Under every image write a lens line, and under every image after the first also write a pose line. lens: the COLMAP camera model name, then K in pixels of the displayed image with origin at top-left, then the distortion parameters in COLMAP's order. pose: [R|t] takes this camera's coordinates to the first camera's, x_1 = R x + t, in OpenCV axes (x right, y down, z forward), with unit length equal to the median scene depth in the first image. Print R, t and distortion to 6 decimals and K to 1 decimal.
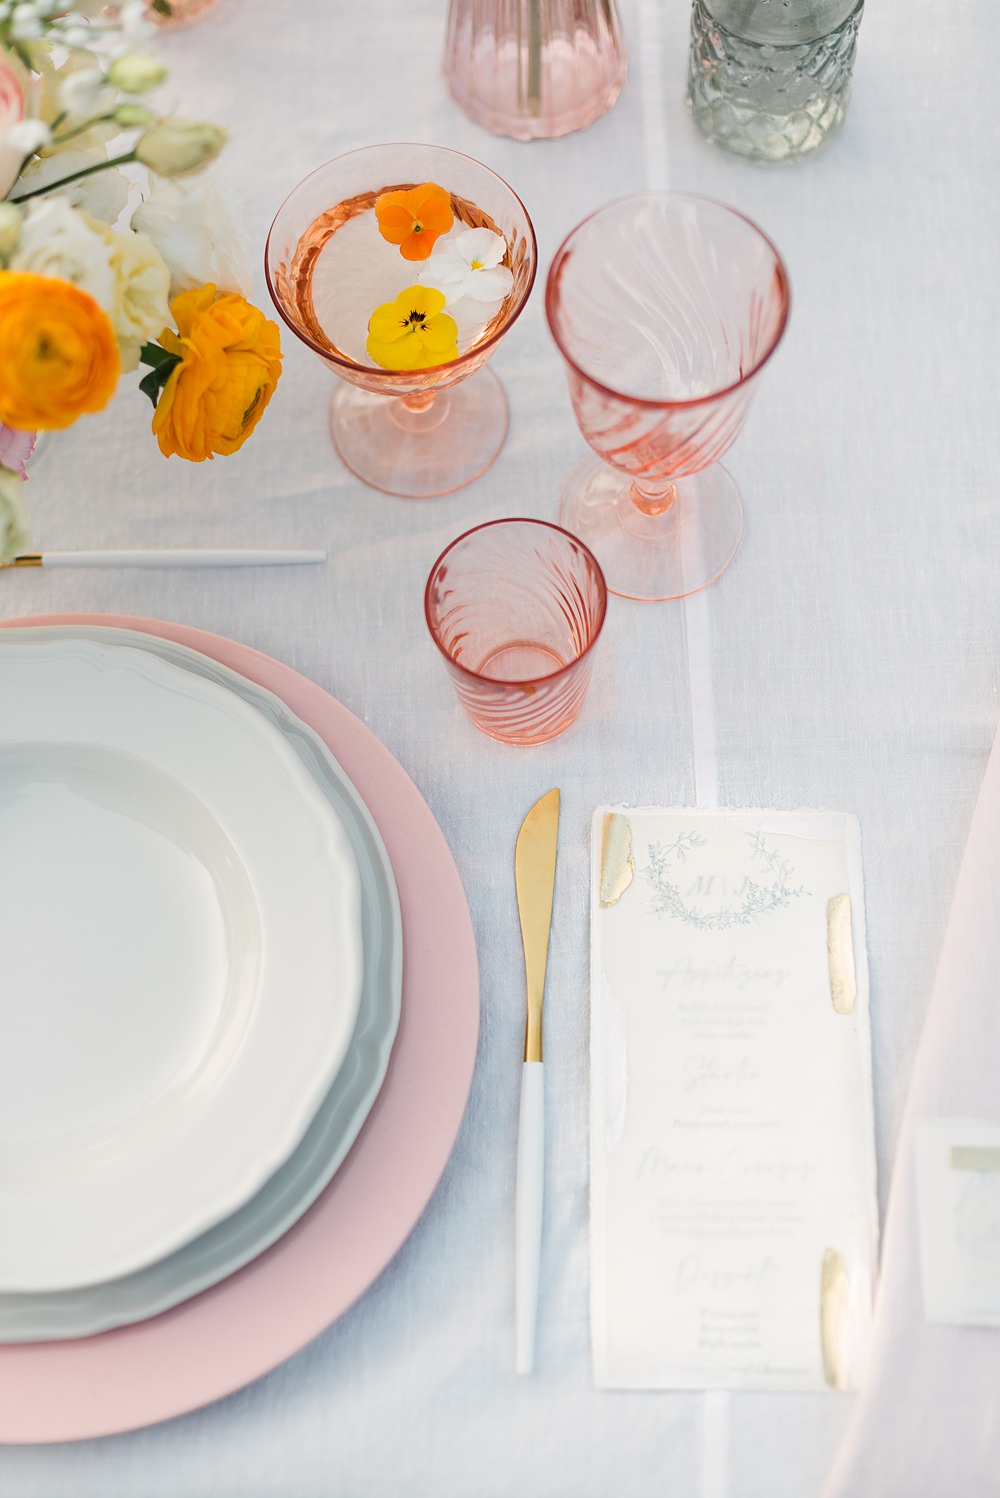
lens RADIAL K [[2288.1, 0, 514.7], [0, 2288.1, 745.7], [0, 0, 1]] dist [-0.016558, 0.055545]
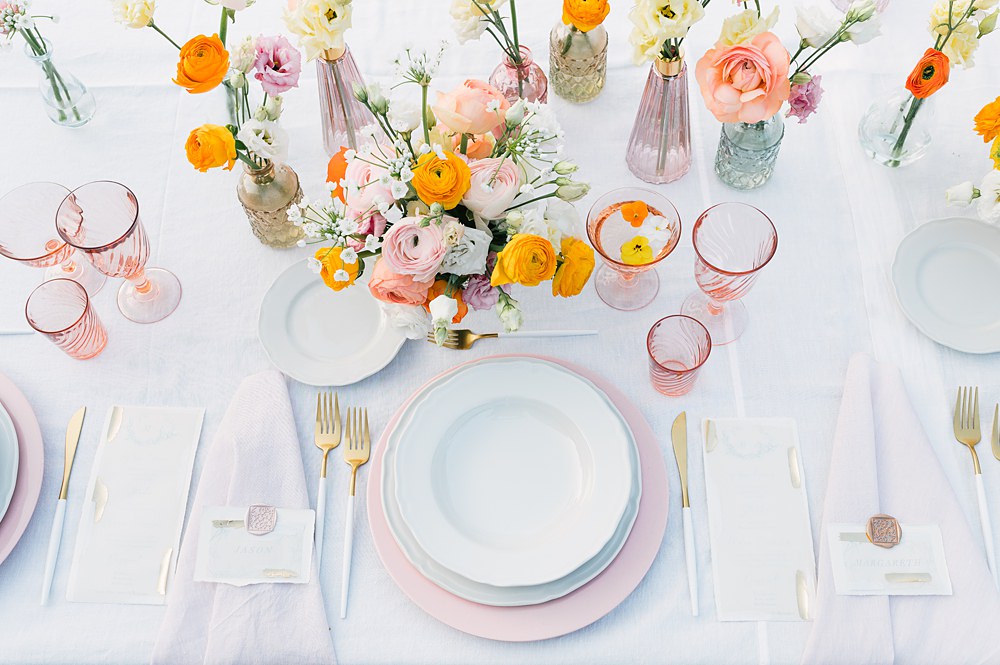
lens RADIAL K [[1046.1, 0, 521.4], [0, 1046.1, 354.7], [0, 0, 1]] dist [-0.007316, 0.005270]
pose [[0.999805, -0.019366, -0.003760, -0.185071], [0.018963, 0.995979, -0.087554, 0.059390], [0.005440, 0.087466, 0.996153, -0.293929]]
